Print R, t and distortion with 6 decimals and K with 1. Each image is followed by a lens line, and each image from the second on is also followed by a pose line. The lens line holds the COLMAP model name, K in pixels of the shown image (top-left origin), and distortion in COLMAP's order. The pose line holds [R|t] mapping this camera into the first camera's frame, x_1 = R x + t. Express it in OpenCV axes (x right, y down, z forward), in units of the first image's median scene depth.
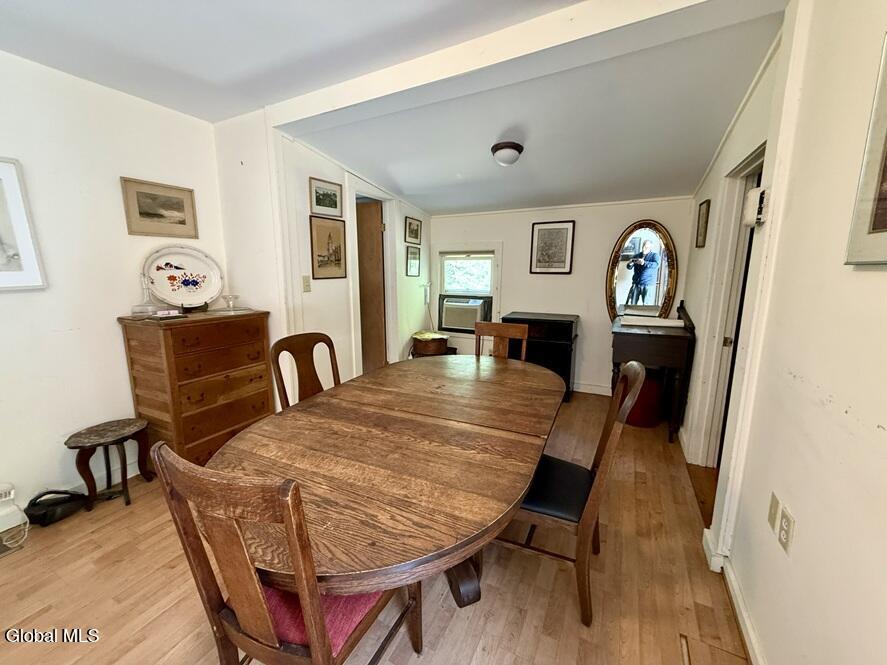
lens RADIAL K [[354.0, 0, 441.9], [0, 354.0, 330.1], [0, 0, 1]] dist [-0.001966, 0.000281]
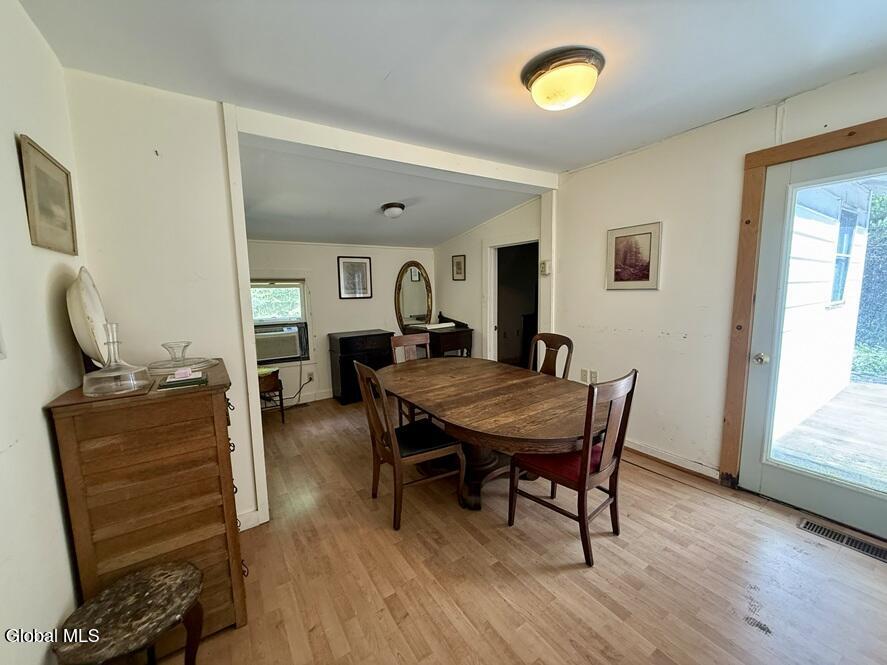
lens RADIAL K [[354.0, 0, 441.0], [0, 354.0, 329.9], [0, 0, 1]] dist [-0.001966, 0.000281]
pose [[0.497782, -0.109968, 0.860302, -1.043129], [0.170253, 0.985019, 0.027399, -0.061891], [-0.850427, 0.132831, 0.509047, 0.247136]]
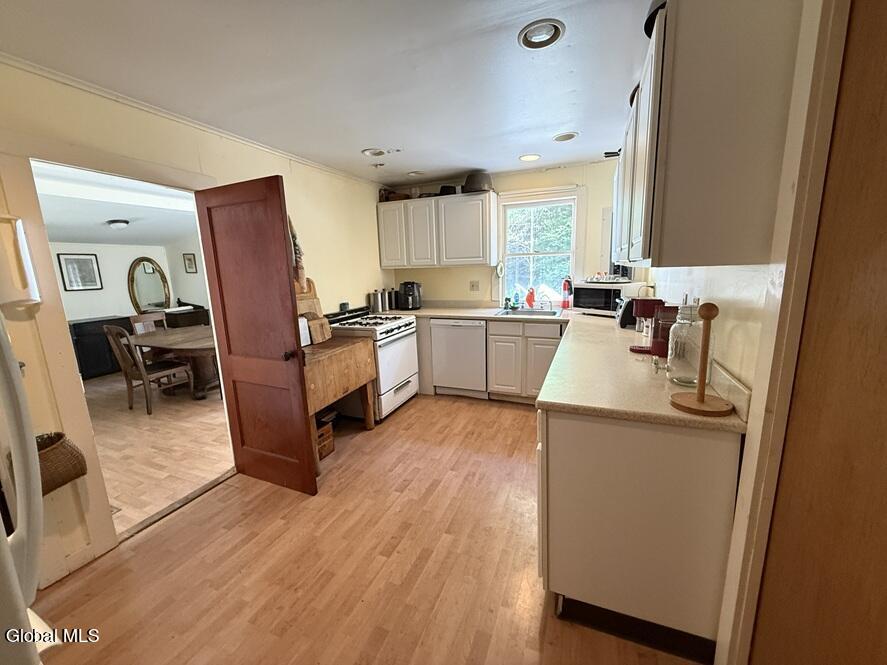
lens RADIAL K [[354.0, 0, 443.5], [0, 354.0, 331.2], [0, 0, 1]] dist [-0.001966, 0.000281]
pose [[-0.079971, -0.173632, 0.981558, -2.071566], [0.206397, 0.960487, 0.186721, 0.048473], [-0.975195, 0.217523, -0.040973, -0.505472]]
